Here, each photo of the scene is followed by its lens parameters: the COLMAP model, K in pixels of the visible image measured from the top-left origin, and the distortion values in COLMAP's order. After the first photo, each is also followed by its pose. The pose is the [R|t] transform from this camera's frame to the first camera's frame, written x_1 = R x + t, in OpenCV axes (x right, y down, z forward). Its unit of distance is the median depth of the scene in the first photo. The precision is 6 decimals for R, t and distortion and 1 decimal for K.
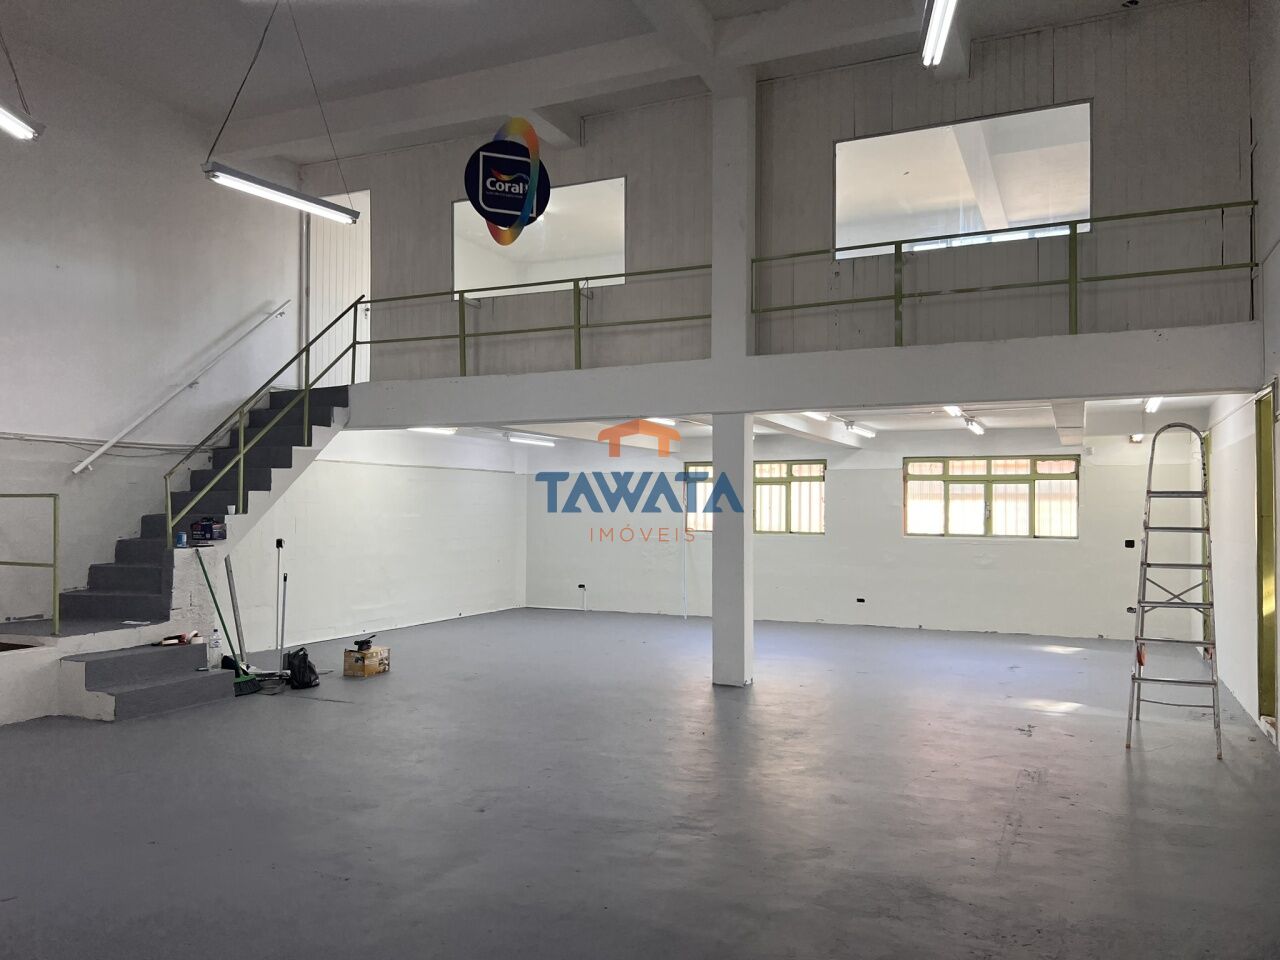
lens RADIAL K [[971.5, 0, 648.8], [0, 971.5, 480.2], [0, 0, 1]] dist [0.077561, -0.087841]
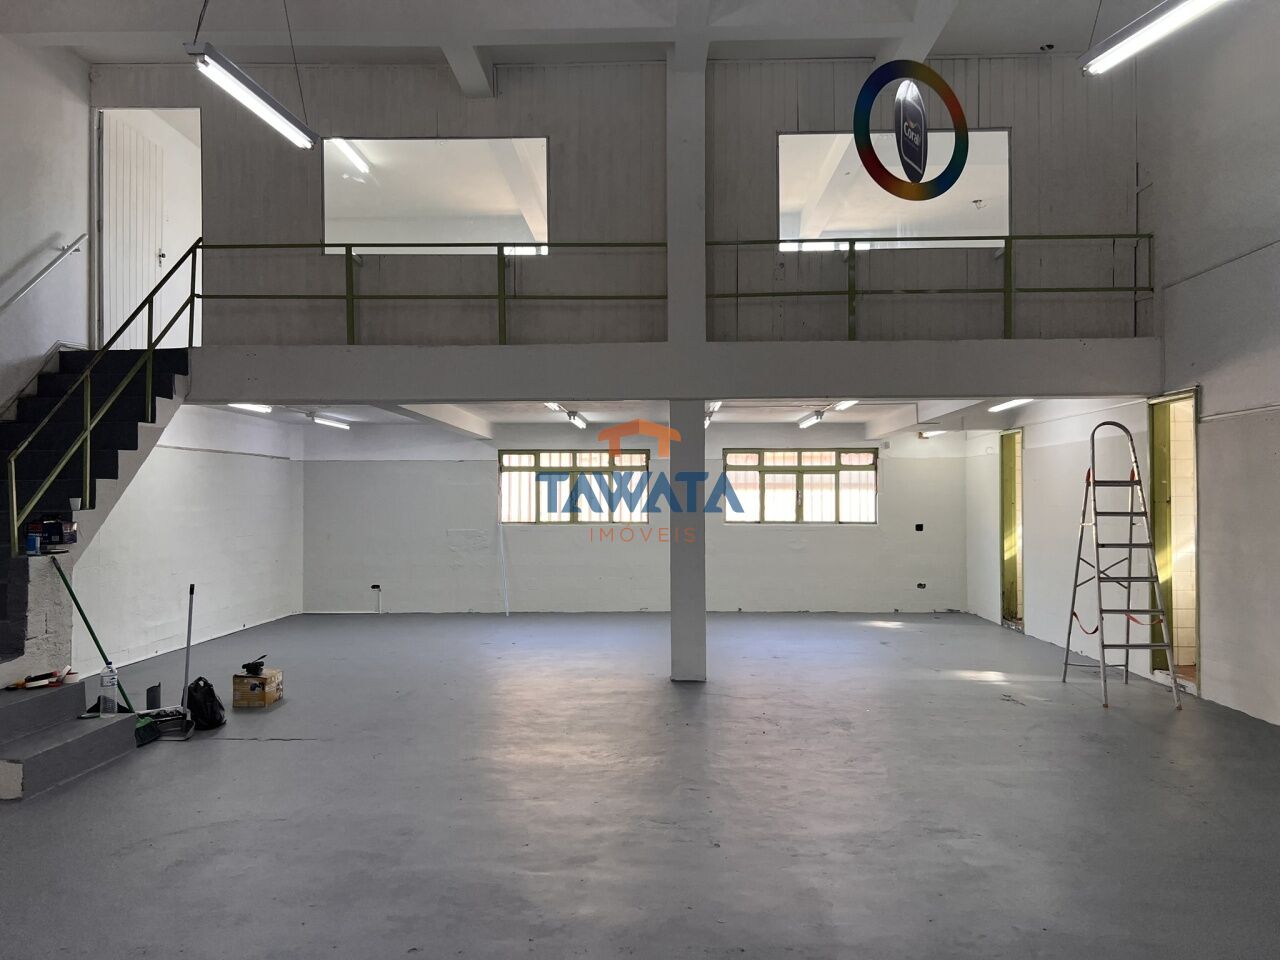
lens RADIAL K [[965.0, 0, 640.0], [0, 965.0, 480.0], [0, 0, 1]] dist [0.072766, -0.083368]
pose [[0.917585, 0.001616, 0.397537, -0.282198], [-0.005426, 0.999950, 0.008459, 0.002516], [-0.397503, -0.009919, 0.917547, 0.114518]]
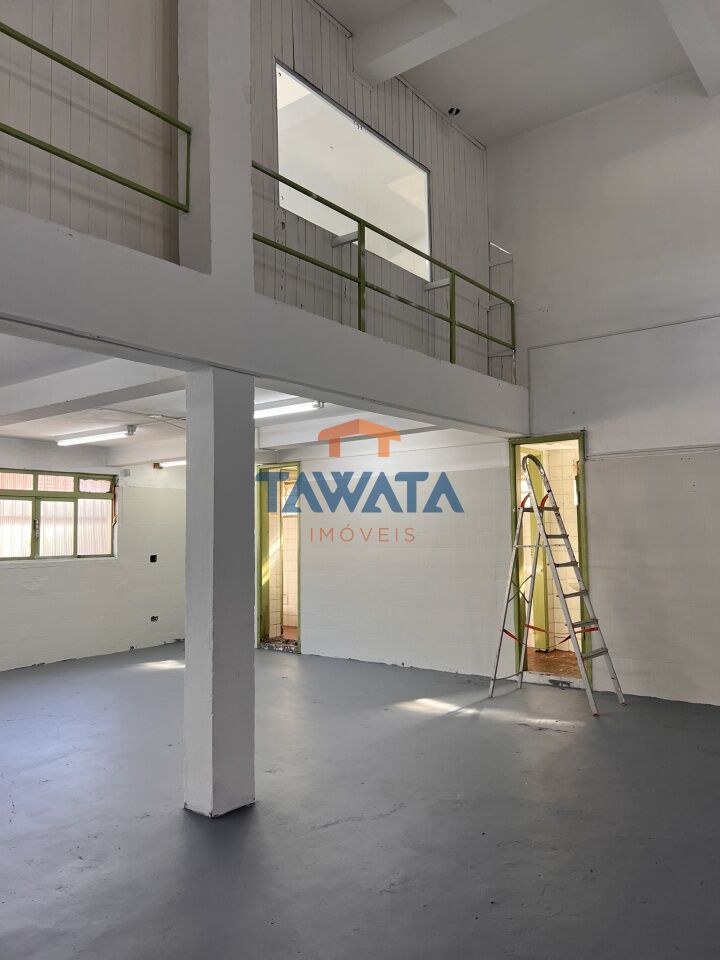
lens RADIAL K [[720.4, 0, 344.4], [0, 720.4, 482.8], [0, 0, 1]] dist [0.005549, 0.001502]
pose [[0.219460, 0.059024, 0.973834, -0.292913], [-0.016871, 0.998249, -0.056702, 0.024298], [-0.975476, -0.003986, 0.220071, 0.684698]]
